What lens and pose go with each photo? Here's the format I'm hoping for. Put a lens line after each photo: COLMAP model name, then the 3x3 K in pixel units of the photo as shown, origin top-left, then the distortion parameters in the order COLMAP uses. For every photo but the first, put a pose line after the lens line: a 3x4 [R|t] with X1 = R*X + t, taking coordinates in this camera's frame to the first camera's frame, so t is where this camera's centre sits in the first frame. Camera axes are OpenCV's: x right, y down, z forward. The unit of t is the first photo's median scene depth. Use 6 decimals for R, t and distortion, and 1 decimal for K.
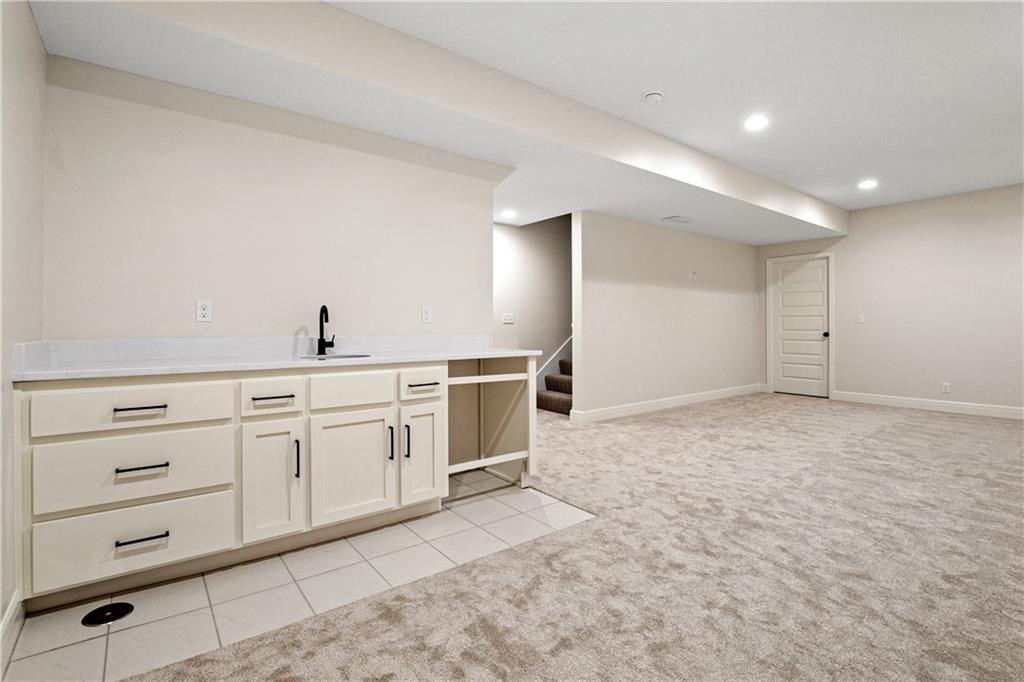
lens RADIAL K [[481.6, 0, 514.1], [0, 481.6, 331.7], [0, 0, 1]] dist [0.001272, 0.000210]
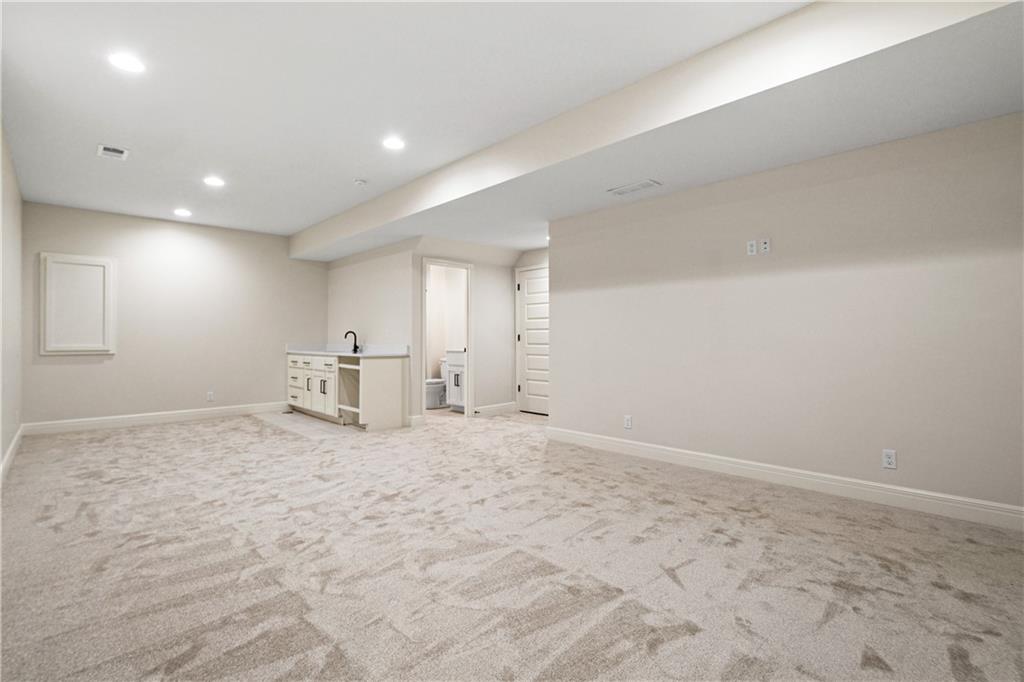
lens RADIAL K [[481.6, 0, 514.1], [0, 481.6, 331.7], [0, 0, 1]] dist [0.001272, 0.000210]
pose [[0.096833, -0.014741, -0.995192, 2.107523], [-0.009239, 0.999834, -0.015709, -0.022060], [0.995258, 0.010716, 0.096680, 1.572880]]
